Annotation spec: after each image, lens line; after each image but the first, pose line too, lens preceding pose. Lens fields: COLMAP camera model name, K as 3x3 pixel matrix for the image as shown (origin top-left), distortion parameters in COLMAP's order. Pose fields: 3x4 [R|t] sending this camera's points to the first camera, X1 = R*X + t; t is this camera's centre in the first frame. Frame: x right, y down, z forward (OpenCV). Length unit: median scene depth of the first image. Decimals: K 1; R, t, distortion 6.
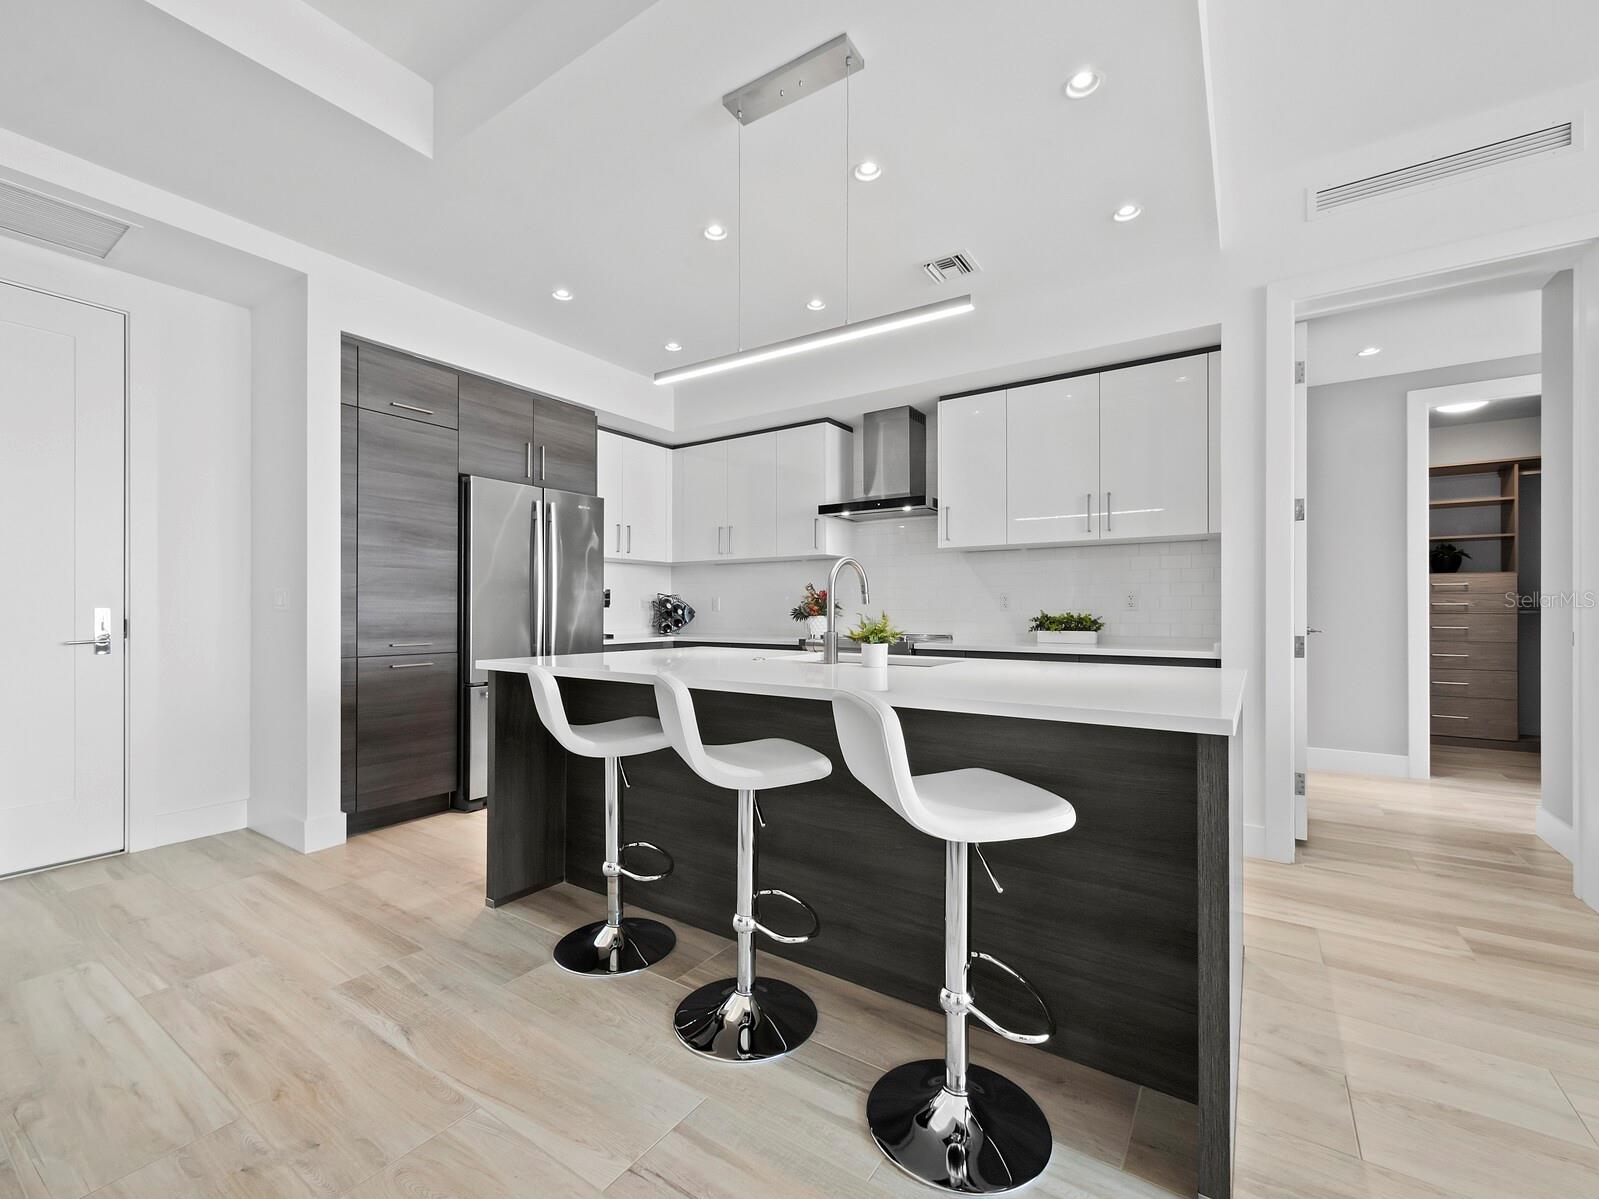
lens RADIAL K [[686.4, 0, 803.2], [0, 686.4, 608.5], [0, 0, 1]] dist [0.001470, 0.000536]
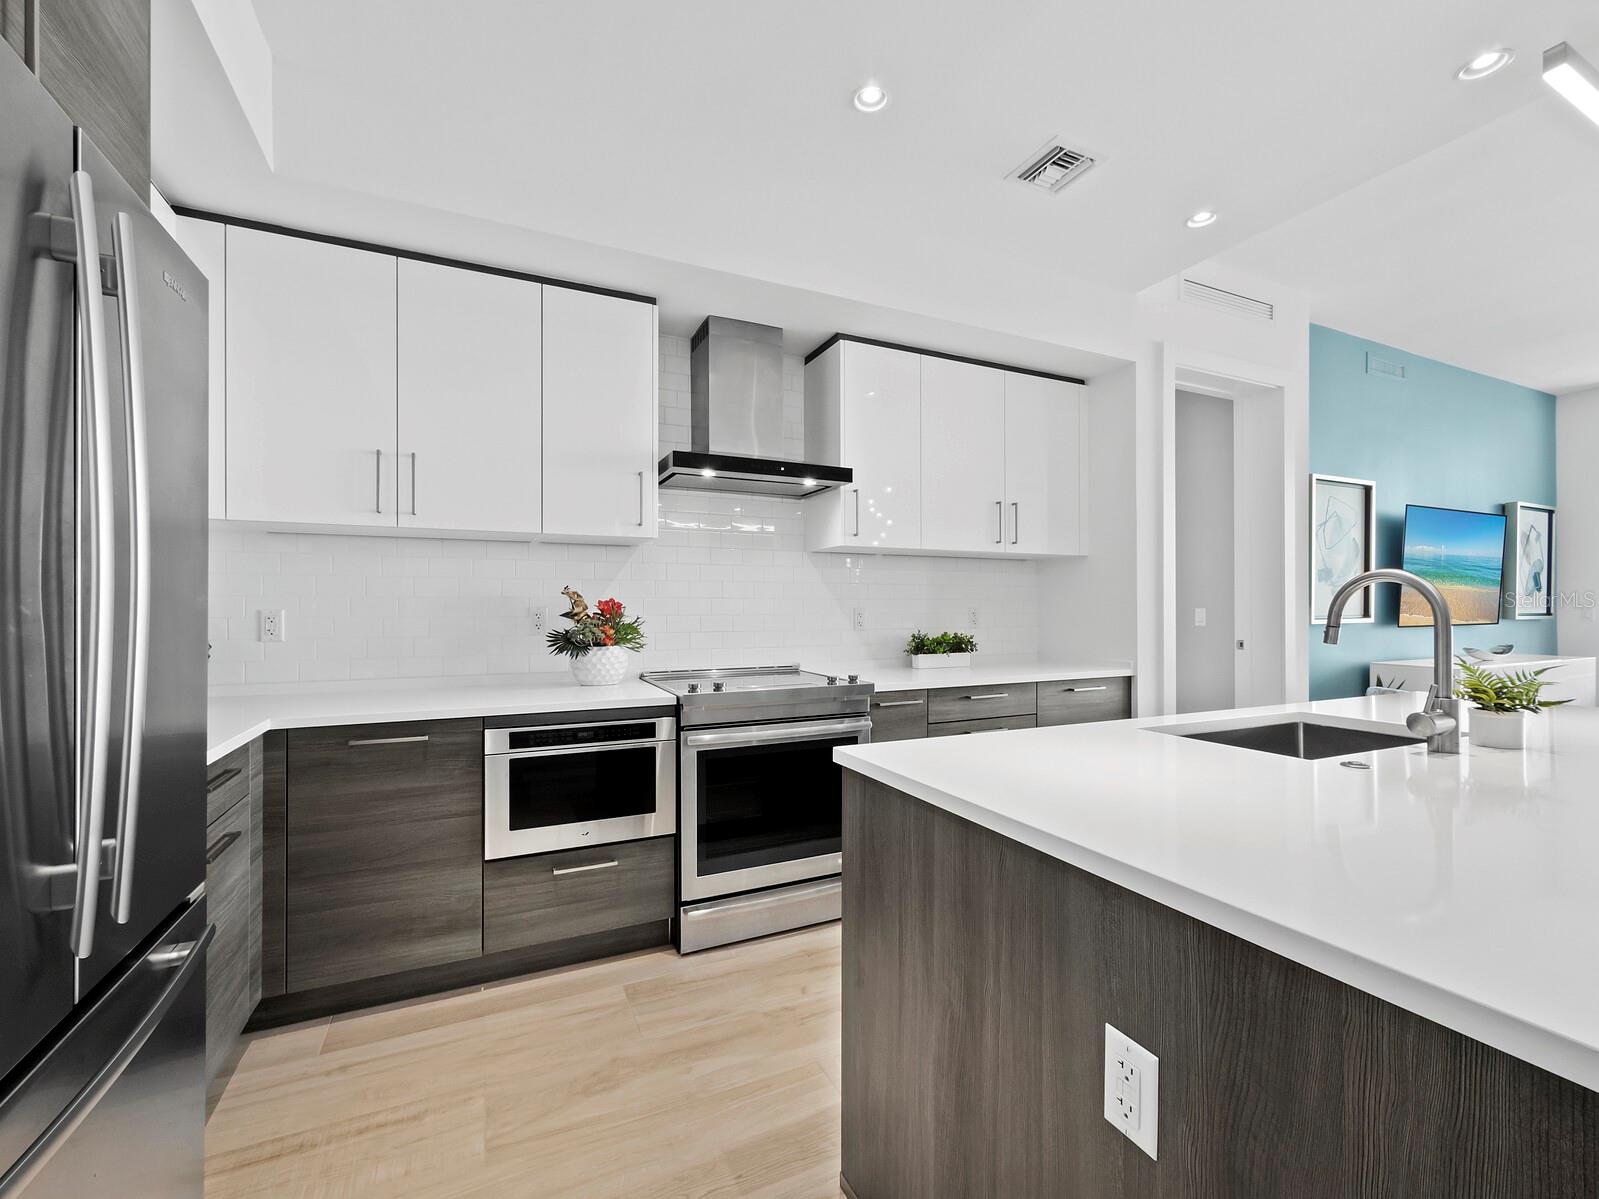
lens RADIAL K [[686.4, 0, 798.2], [0, 686.4, 604.2], [0, 0, 1]] dist [0.001470, 0.000536]
pose [[0.518263, 0.001920, 0.855219, -0.517325], [-0.002312, 0.999997, -0.000844, -0.031945], [-0.855218, -0.001540, 0.518266, 0.800595]]
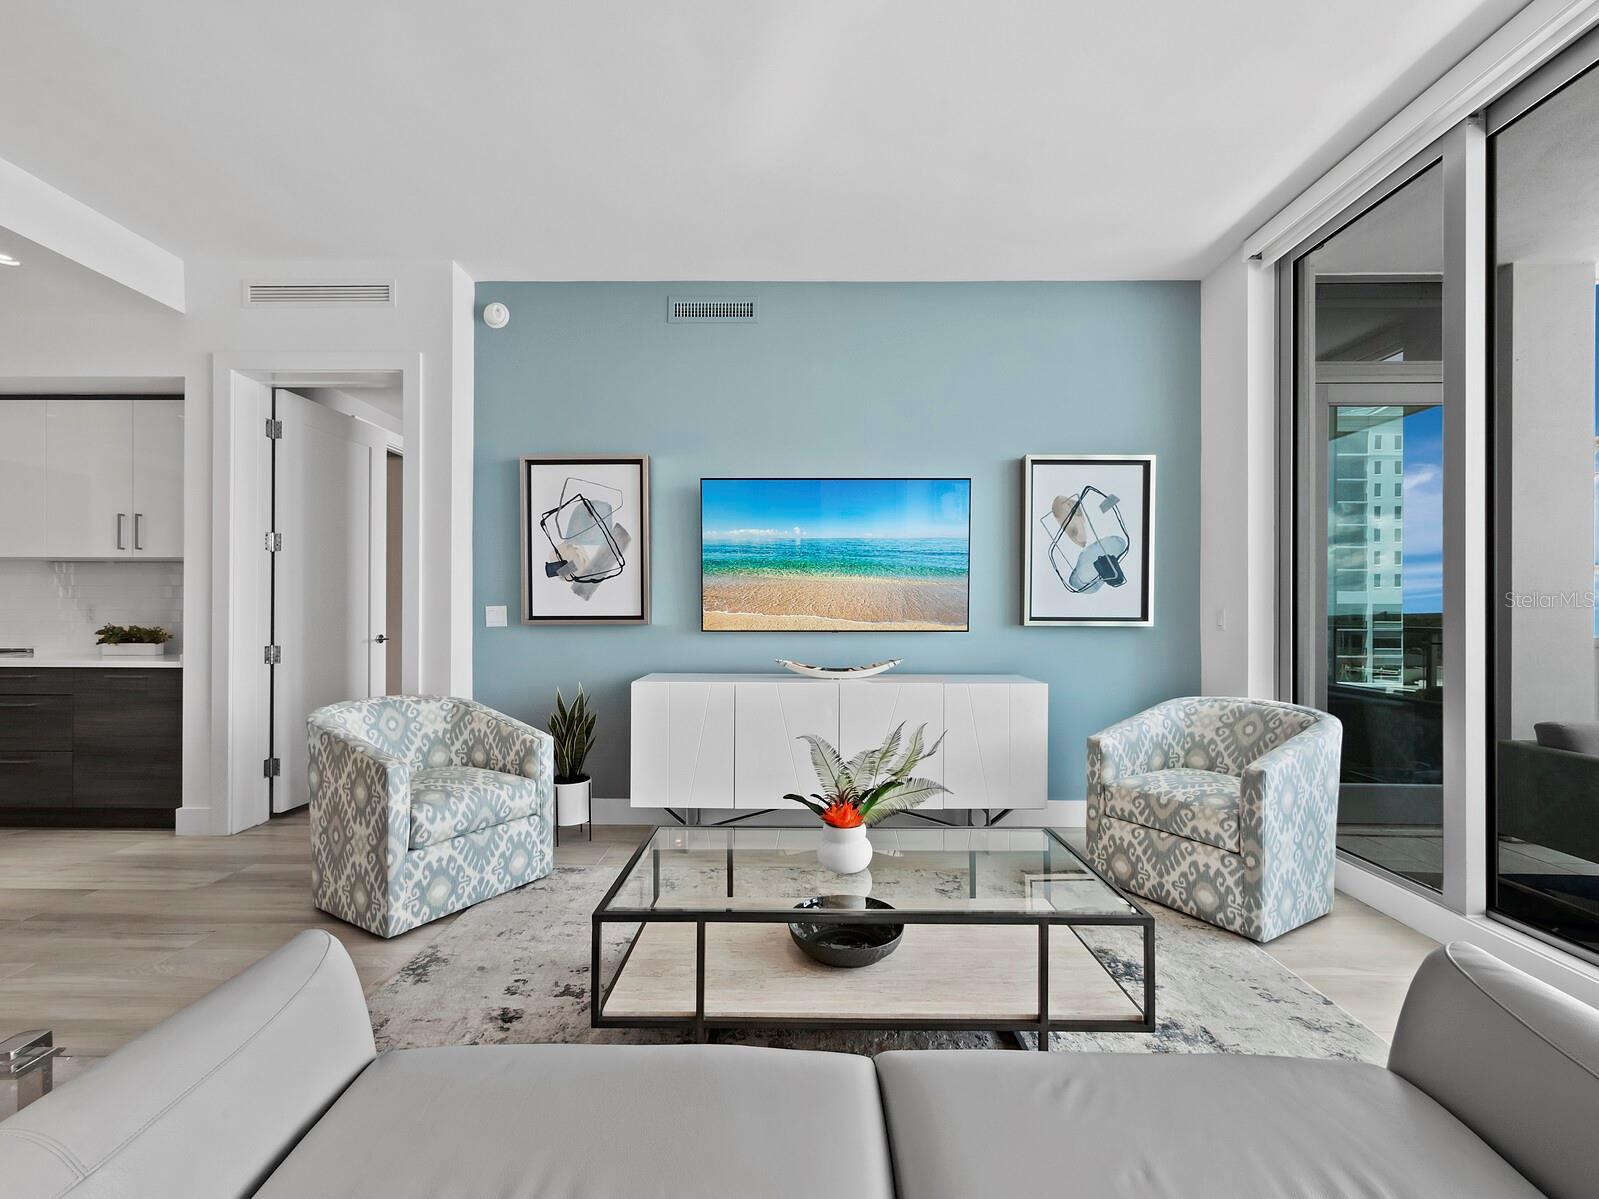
lens RADIAL K [[686.4, 0, 783.3], [0, 686.4, 606.5], [0, 0, 1]] dist [0.001470, 0.000536]
pose [[0.838678, 0.004780, 0.544607, 0.730129], [-0.004172, 0.999989, -0.002352, -0.026784], [-0.544612, -0.000300, 0.838688, -0.458381]]
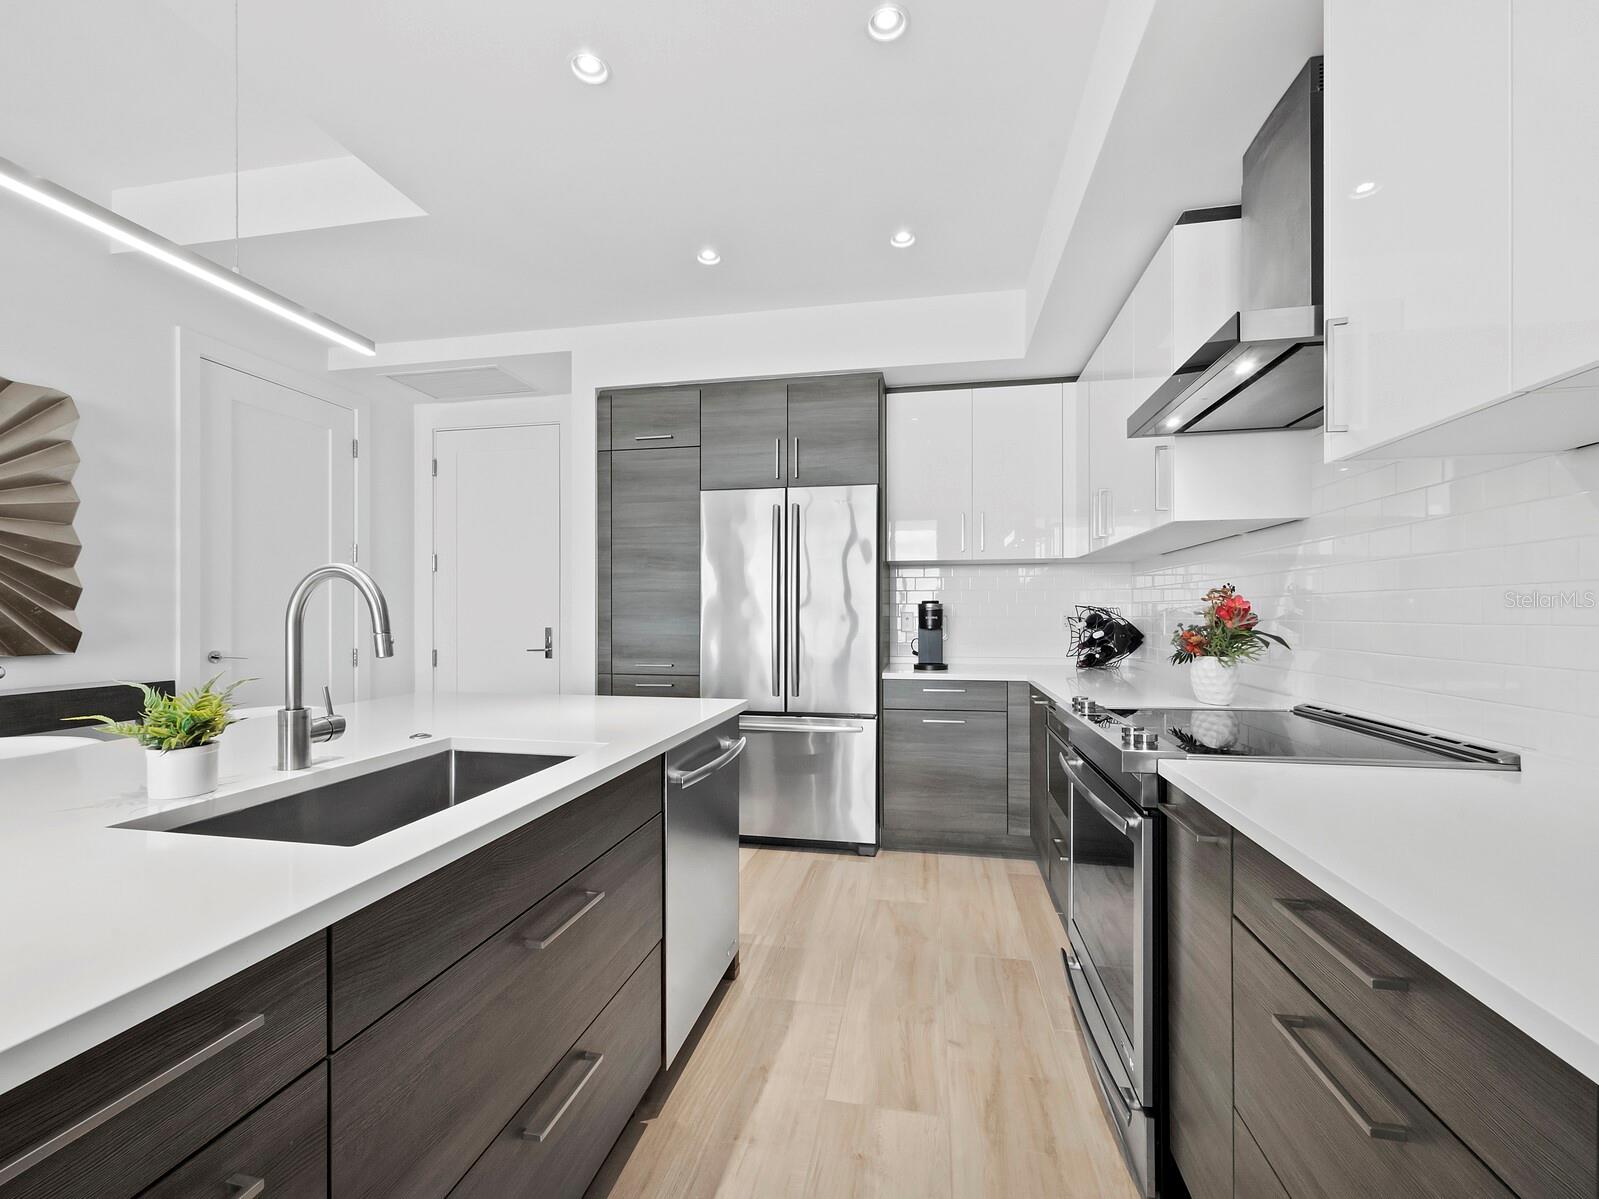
lens RADIAL K [[686.4, 0, 792.2], [0, 686.4, 619.7], [0, 0, 1]] dist [0.001470, 0.000536]
pose [[0.374631, 0.005791, -0.927156, 0.469457], [0.001563, 0.999975, 0.006877, -0.022398], [0.927173, -0.004025, 0.374613, 0.795545]]
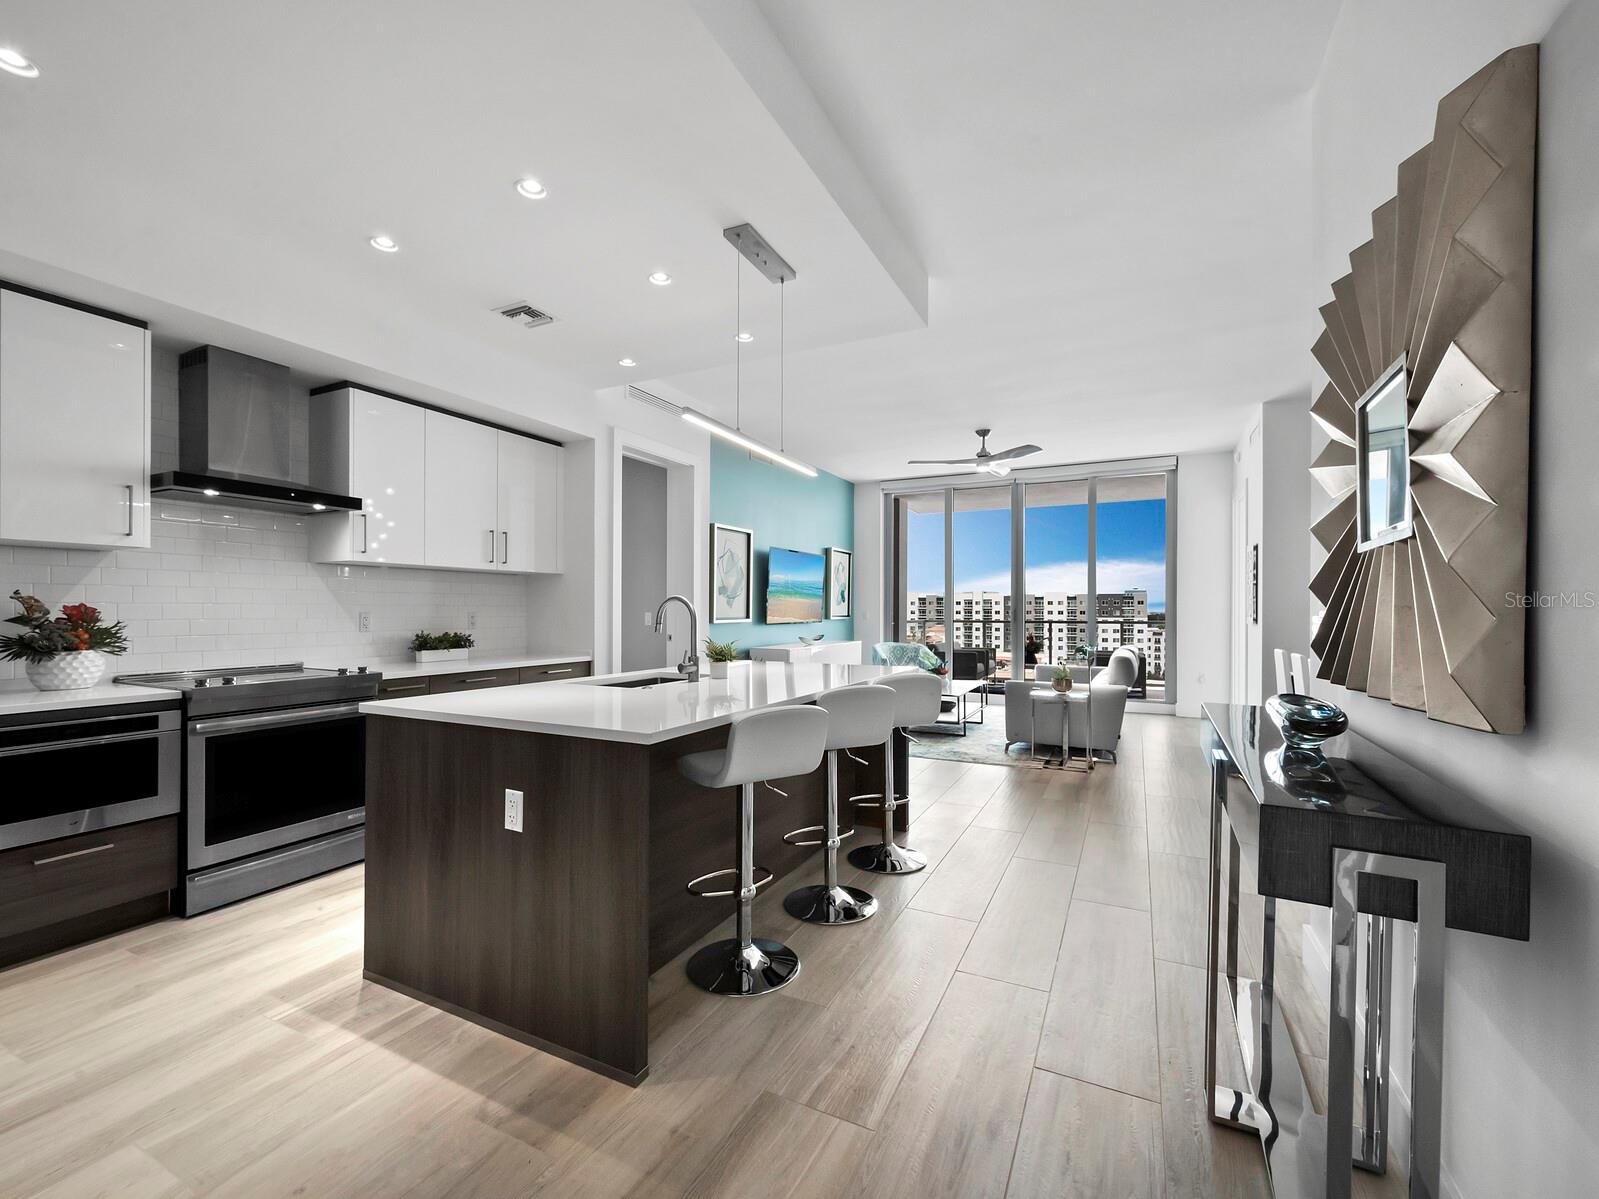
lens RADIAL K [[686.4, 0, 789.4], [0, 686.4, 607.9], [0, 0, 1]] dist [0.001470, 0.000536]
pose [[-0.117400, 0.000609, 0.993085, -0.843113], [-0.007726, 0.999969, -0.001527, -0.038682], [-0.993055, -0.007852, -0.117392, 0.670493]]
